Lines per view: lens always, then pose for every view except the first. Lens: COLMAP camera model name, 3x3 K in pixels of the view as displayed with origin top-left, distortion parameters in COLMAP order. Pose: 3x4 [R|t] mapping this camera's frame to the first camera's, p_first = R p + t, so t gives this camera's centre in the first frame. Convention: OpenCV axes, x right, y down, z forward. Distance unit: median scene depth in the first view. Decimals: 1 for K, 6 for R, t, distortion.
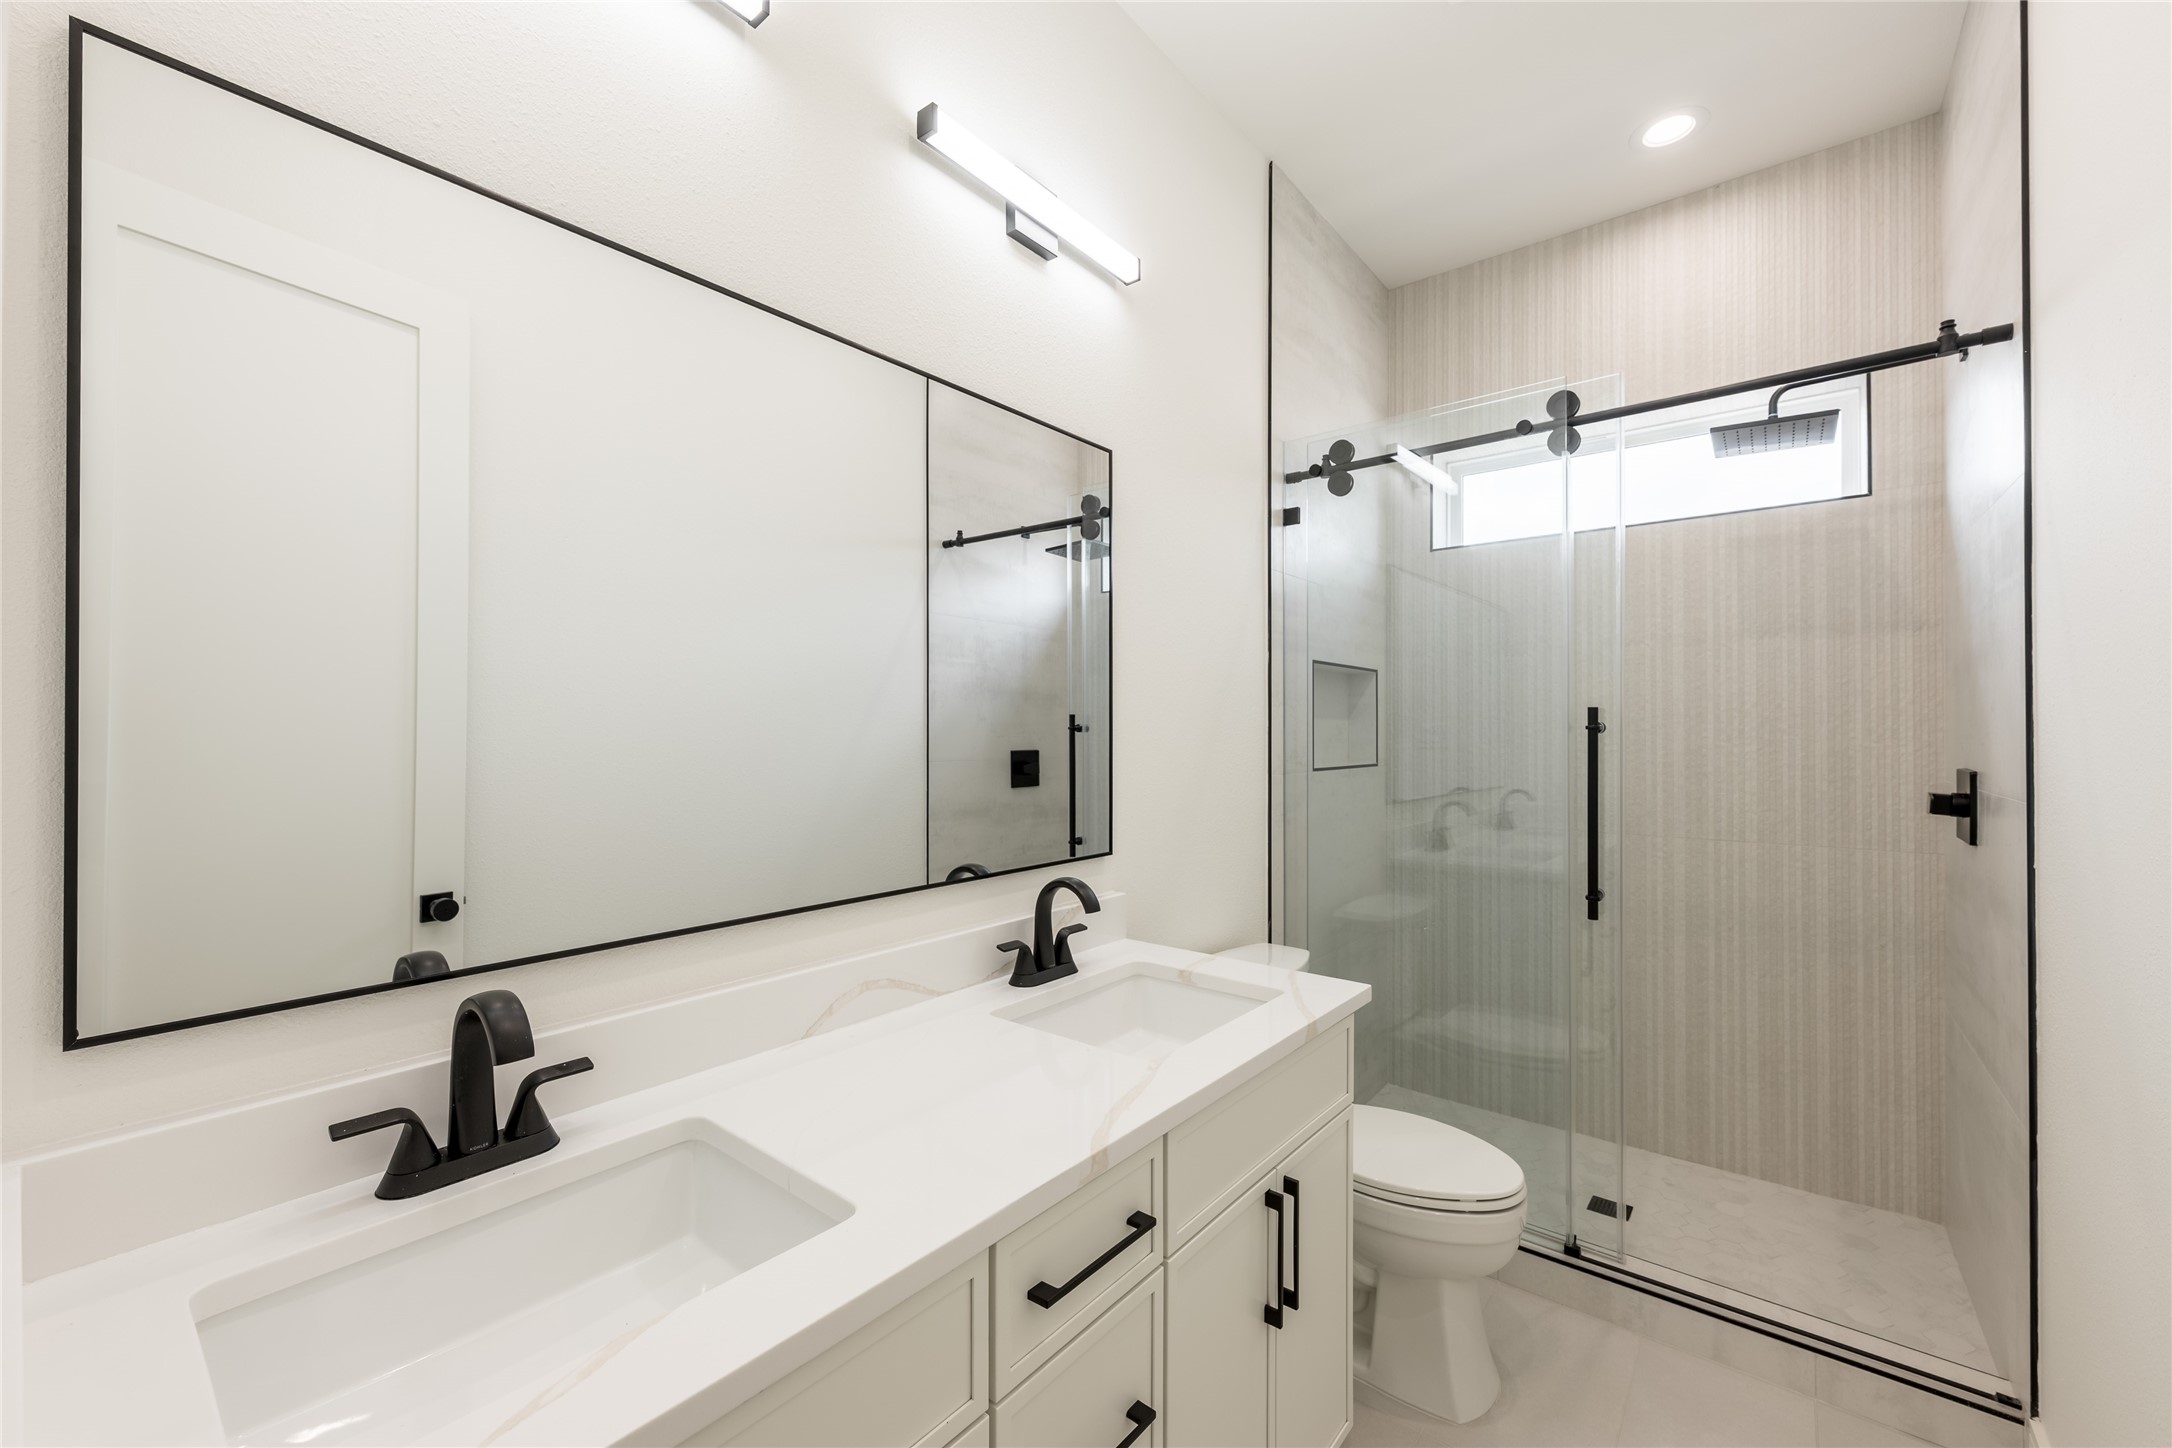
lens RADIAL K [[870.2, 0, 1062.0], [0, 870.2, 735.0], [0, 0, 1]] dist [0.001427, -0.000088]
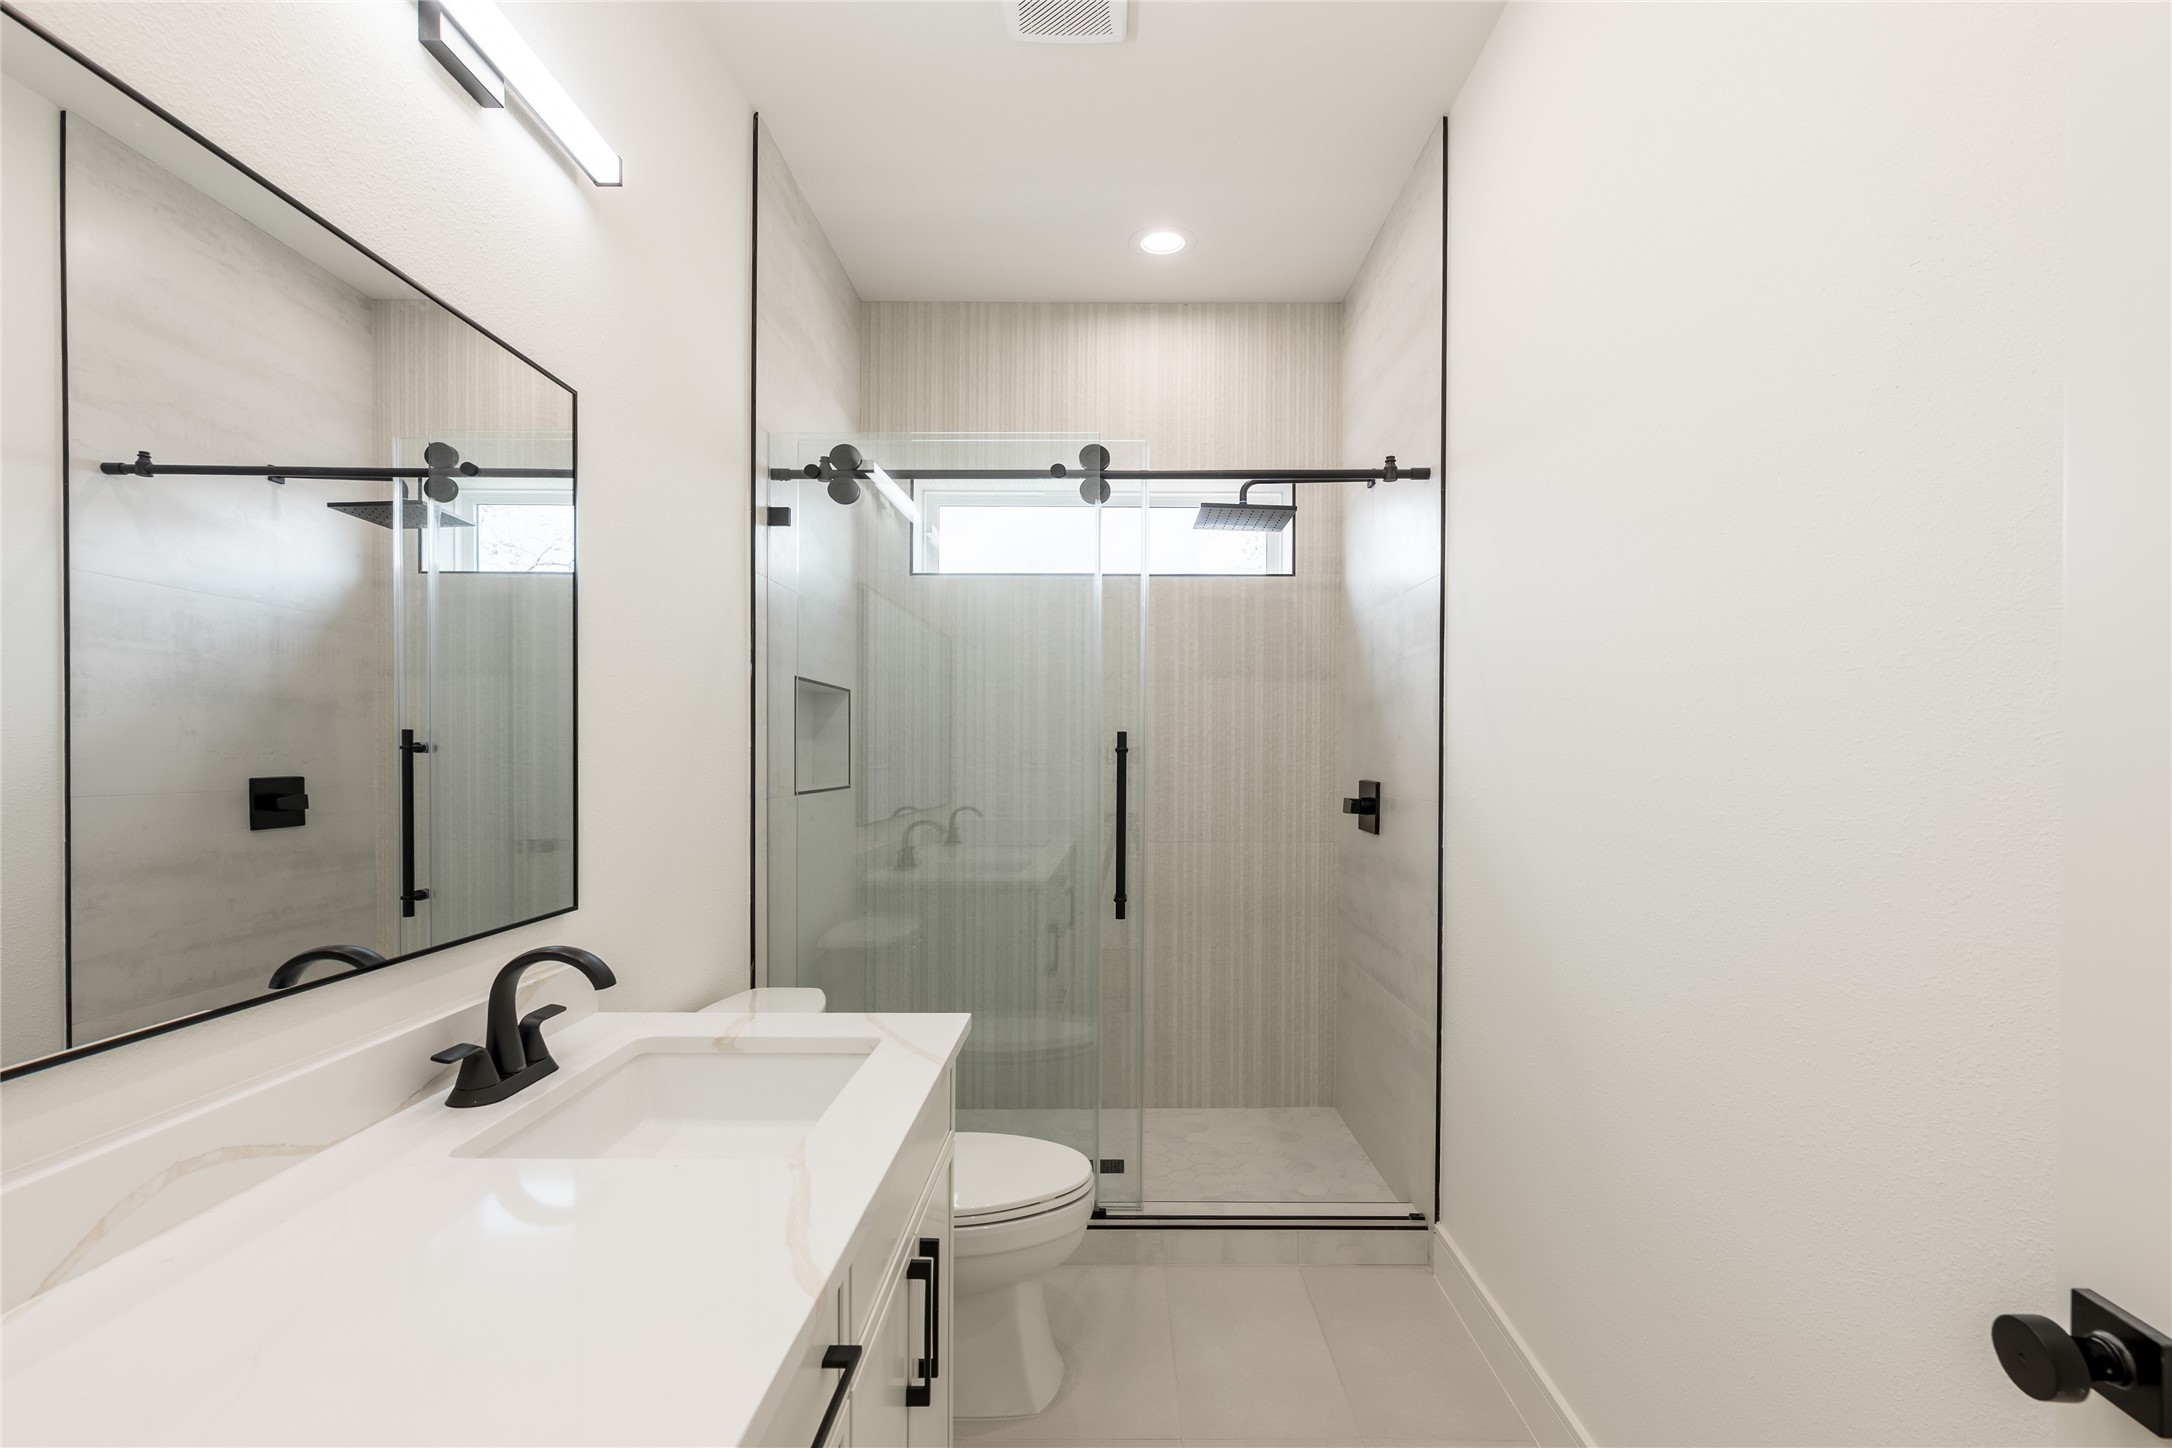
lens RADIAL K [[888.3, 0, 1090.4], [0, 888.3, 769.3], [0, 0, 1]] dist [0.000525, -0.000137]
pose [[0.764765, -0.011432, 0.644208, -0.132097], [0.001722, 0.999875, 0.015699, -0.001173], [-0.644307, -0.010897, 0.764689, 0.113299]]
